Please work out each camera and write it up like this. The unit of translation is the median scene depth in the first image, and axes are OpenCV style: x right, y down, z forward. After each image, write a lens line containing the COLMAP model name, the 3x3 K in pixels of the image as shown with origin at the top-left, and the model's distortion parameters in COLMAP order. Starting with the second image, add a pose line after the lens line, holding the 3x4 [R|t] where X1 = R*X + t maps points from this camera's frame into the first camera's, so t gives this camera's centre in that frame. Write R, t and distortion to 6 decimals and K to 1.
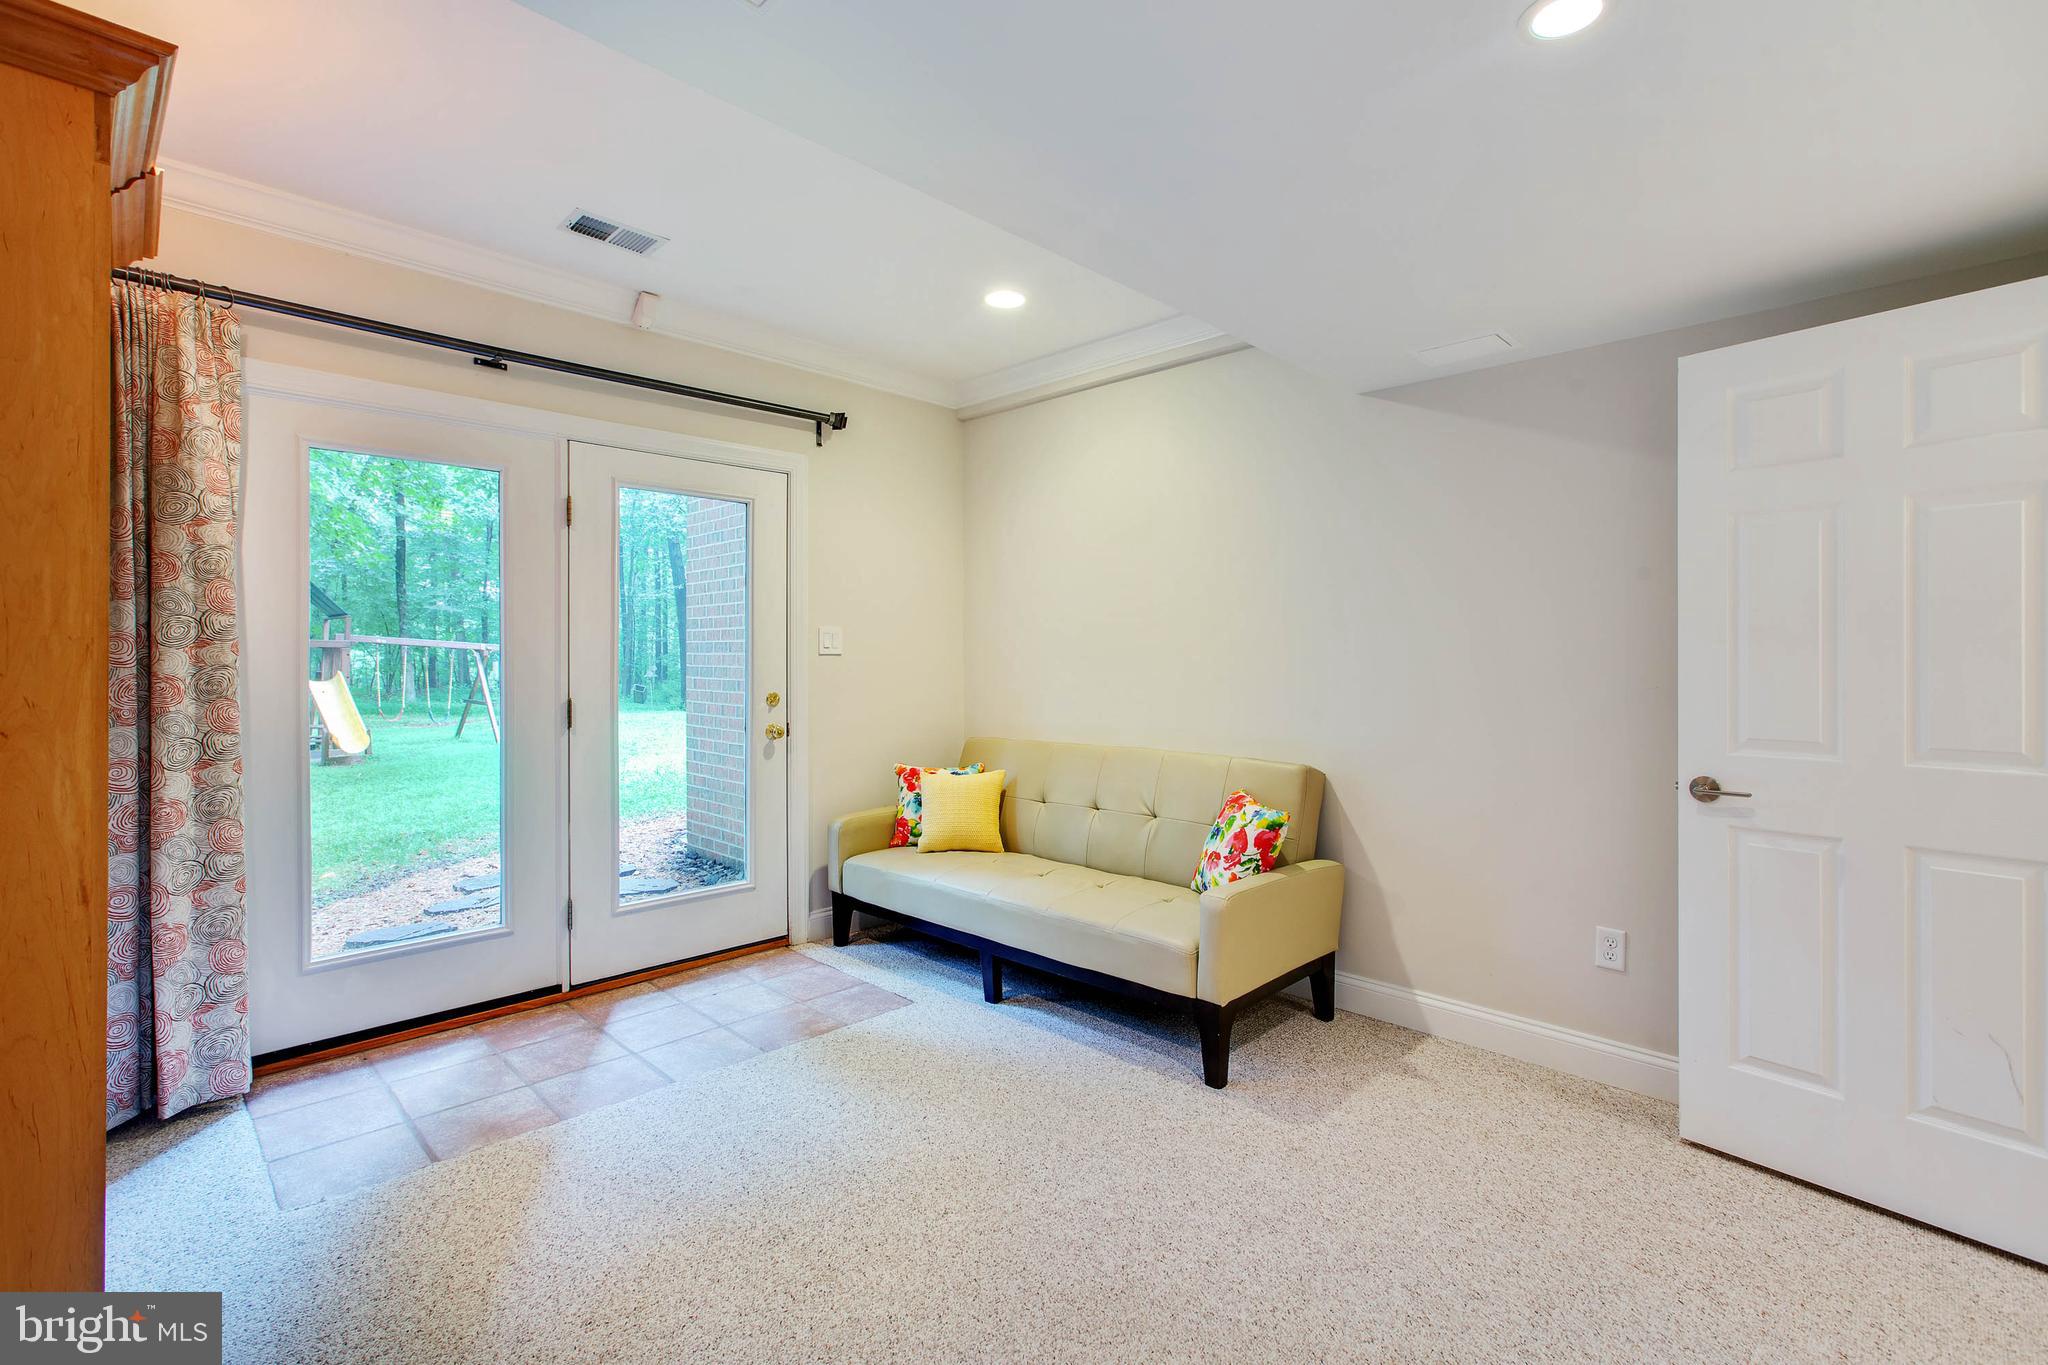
lens RADIAL K [[933.3, 0, 1034.5], [0, 933.3, 650.3], [0, 0, 1]] dist [0.000940, 0.000122]
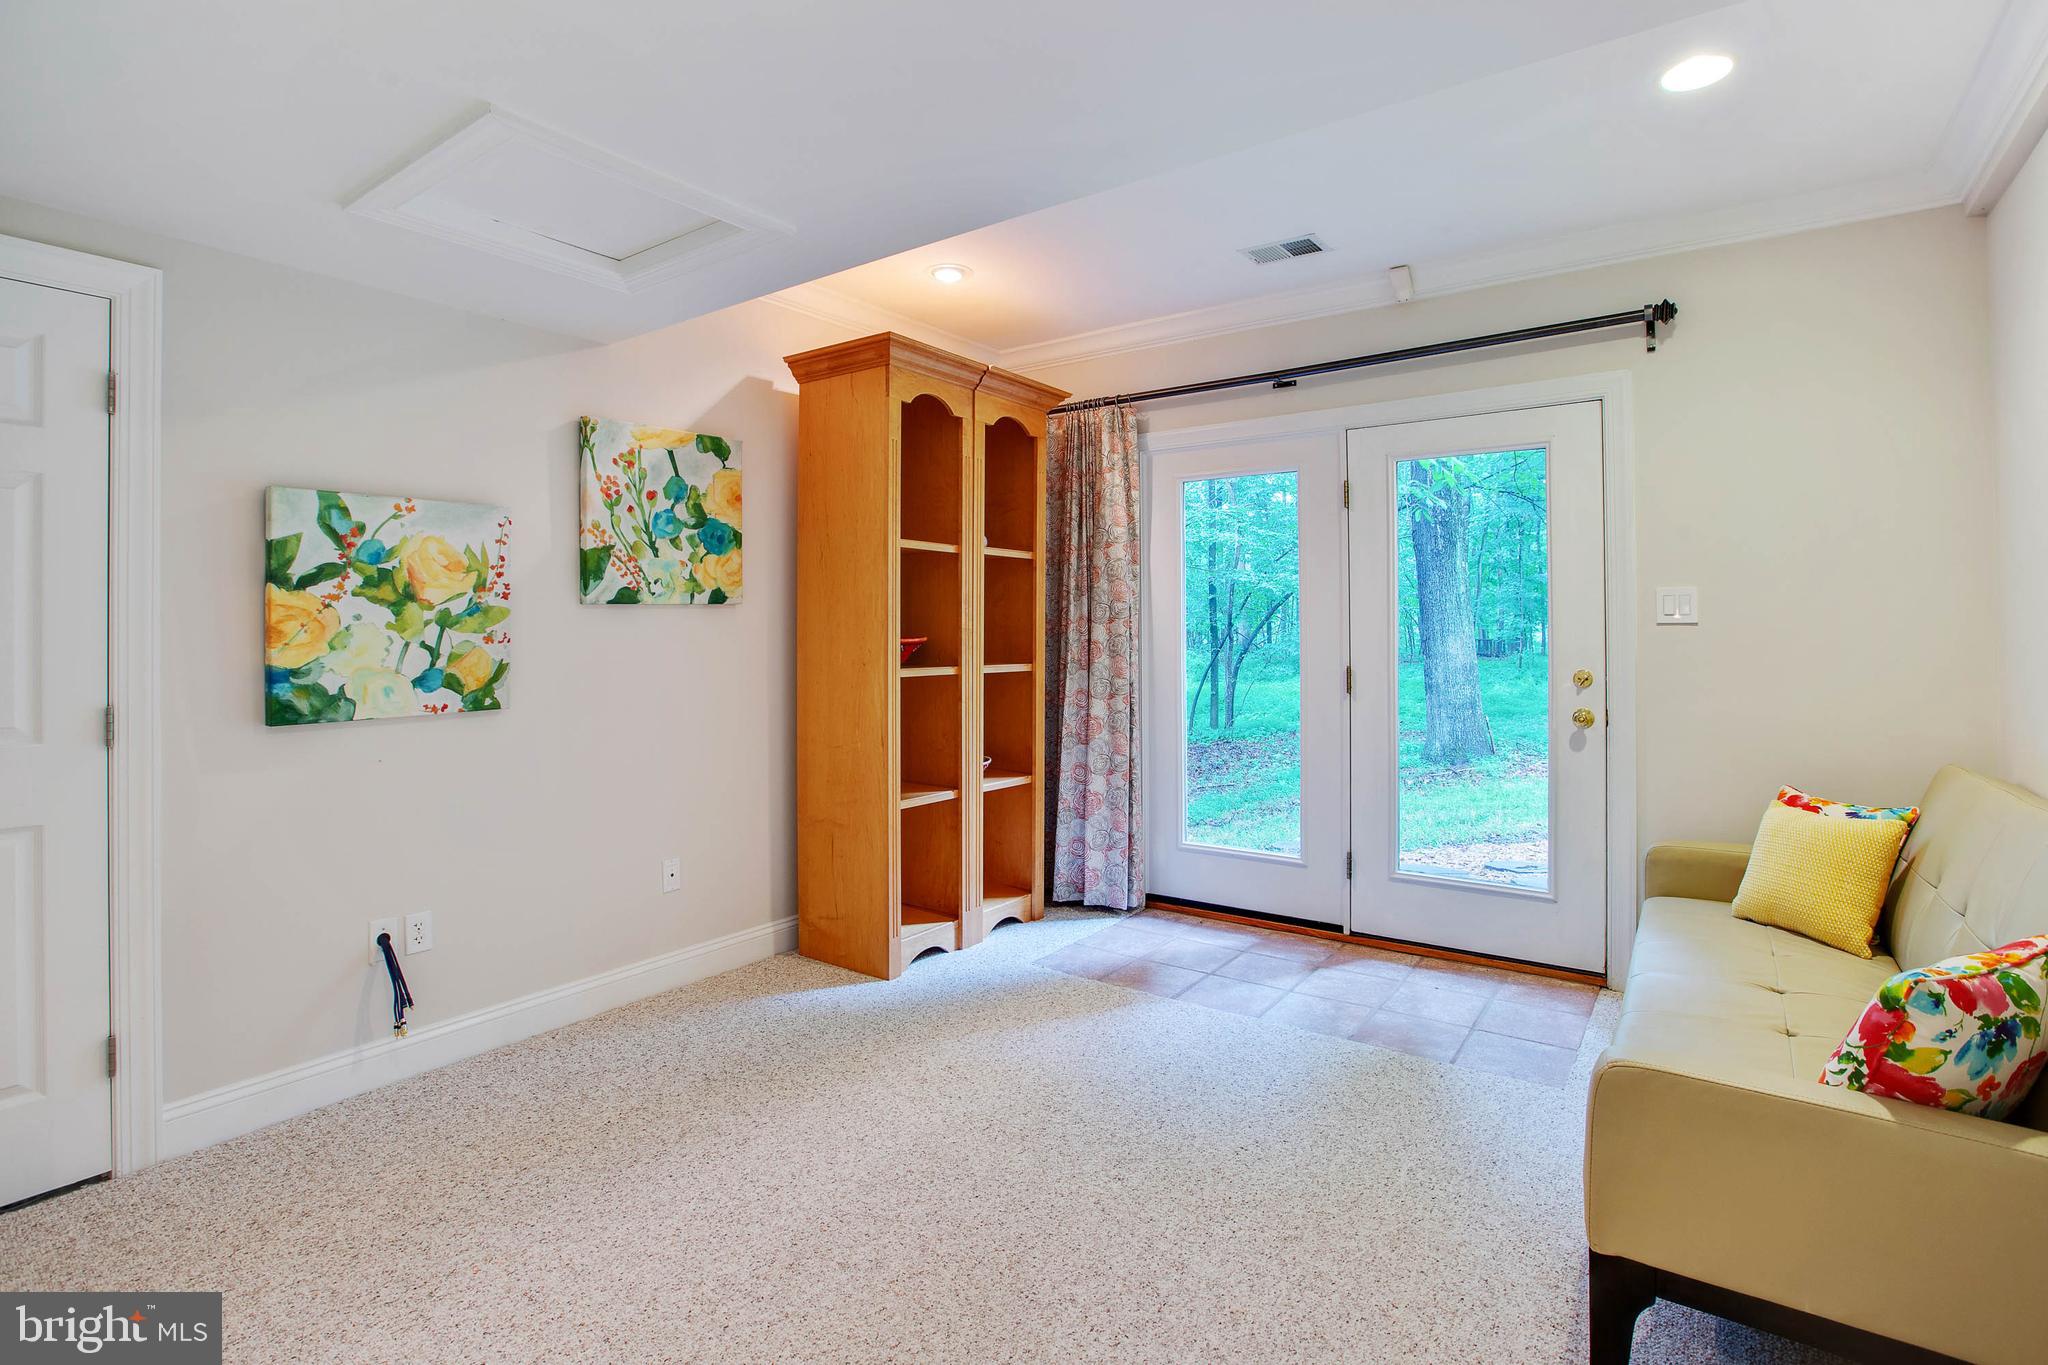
lens RADIAL K [[976.5, 0, 1022.6], [0, 976.5, 612.5], [0, 0, 1]] dist [-0.053503, 0.021908]
pose [[0.149489, -0.019899, -0.988563, 0.596797], [0.008364, 0.999787, -0.018861, 0.007106], [0.988728, -0.005449, 0.149624, 0.481230]]
